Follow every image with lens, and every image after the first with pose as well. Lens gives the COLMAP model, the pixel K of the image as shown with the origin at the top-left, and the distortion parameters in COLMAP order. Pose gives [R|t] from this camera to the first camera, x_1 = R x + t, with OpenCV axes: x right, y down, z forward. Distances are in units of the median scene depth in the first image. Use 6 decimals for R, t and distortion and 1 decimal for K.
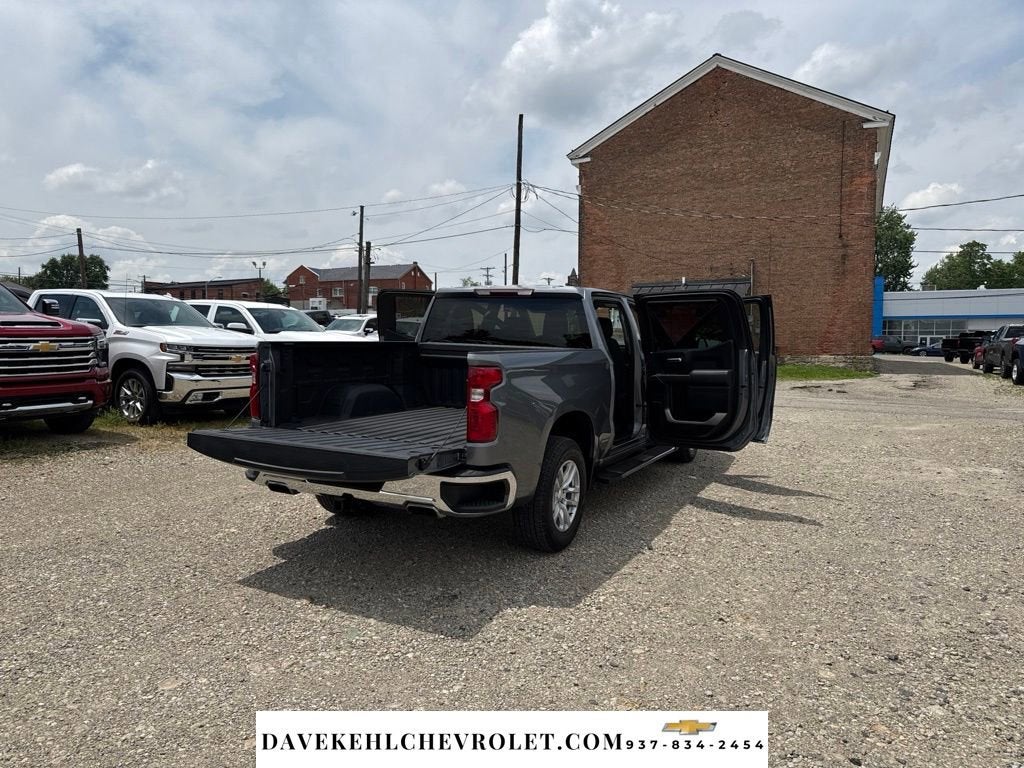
lens RADIAL K [[720.7, 0, 506.2], [0, 720.7, 375.4], [0, 0, 1]] dist [0.037099, -0.057157]
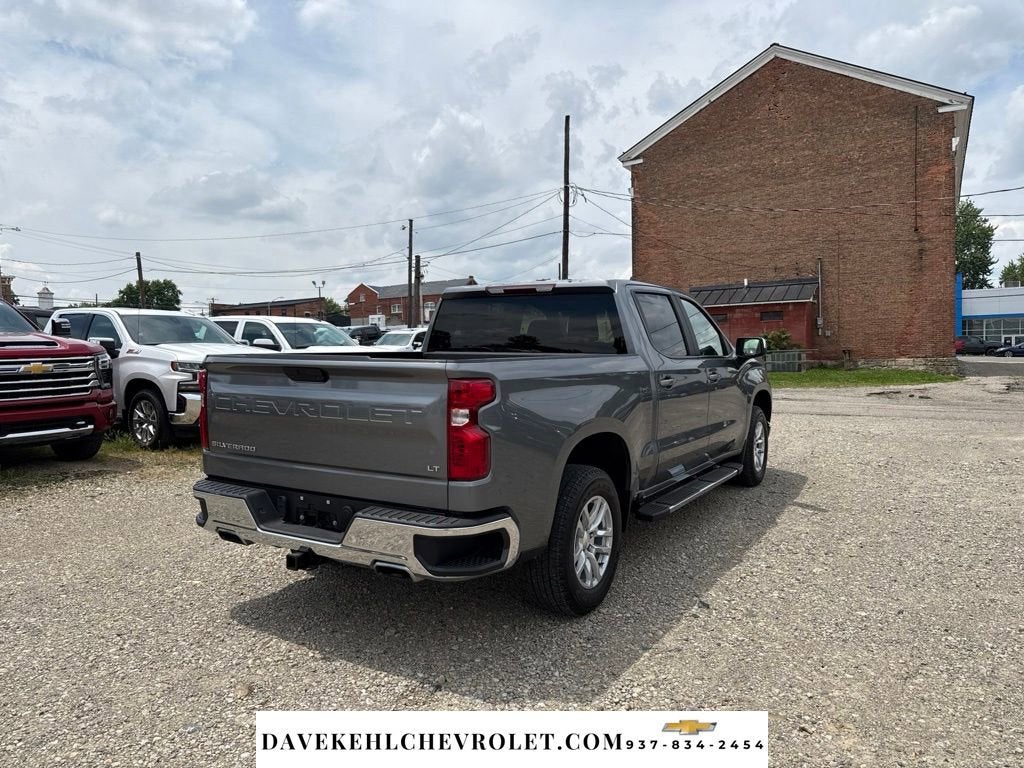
lens RADIAL K [[720.7, 0, 508.6], [0, 720.7, 378.4], [0, 0, 1]] dist [0.037099, -0.057157]
pose [[0.996610, -0.022834, -0.079043, 0.017634], [0.021833, 0.999670, -0.013510, -0.000556], [0.079326, 0.011739, 0.996780, 0.064480]]
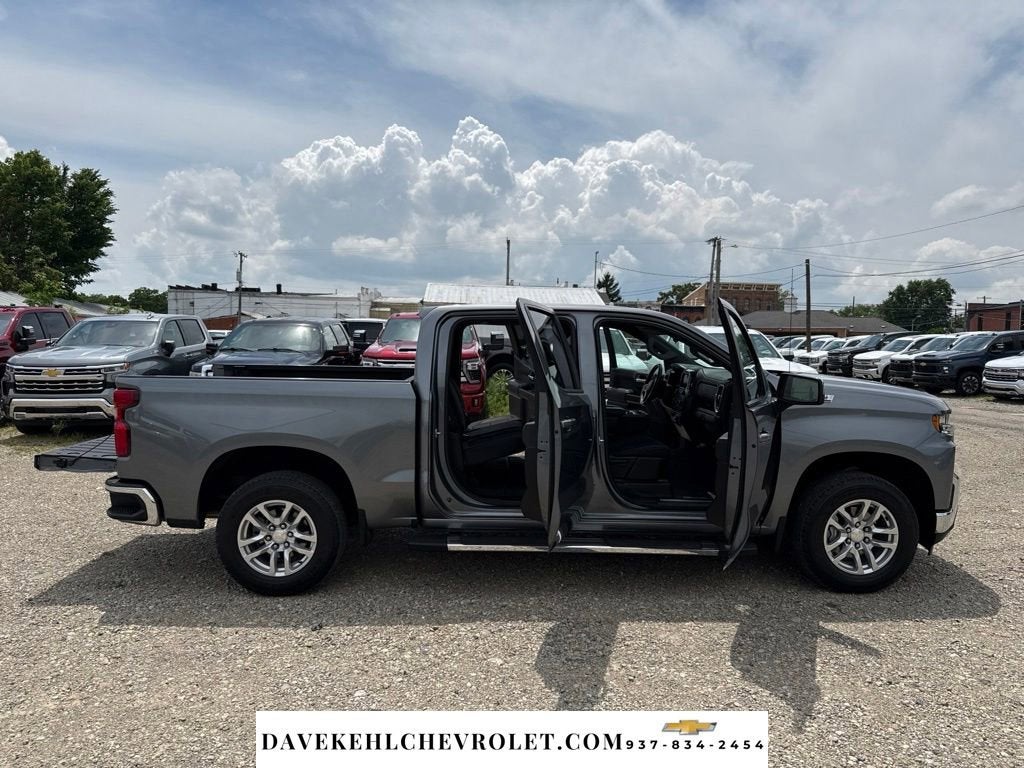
lens RADIAL K [[720.7, 0, 503.8], [0, 720.7, 384.4], [0, 0, 1]] dist [0.037099, -0.057157]
pose [[0.467932, 0.039299, -0.882890, 0.313753], [-0.058221, 0.998211, 0.013575, -0.017318], [0.881844, 0.045050, 0.469383, 0.249459]]
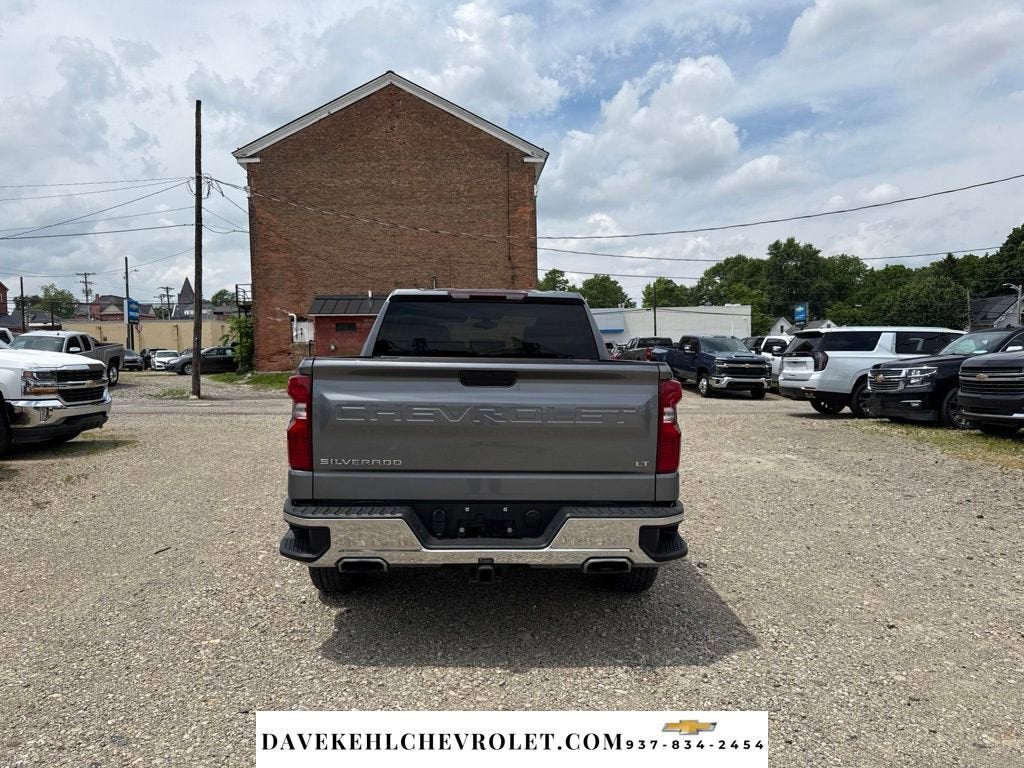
lens RADIAL K [[720.7, 0, 511.8], [0, 720.7, 384.3], [0, 0, 1]] dist [0.037099, -0.057157]
pose [[0.868009, -0.034445, 0.495352, -0.157441], [0.038777, 0.999247, 0.001535, -0.004243], [-0.495032, 0.017876, 0.868691, 0.093408]]
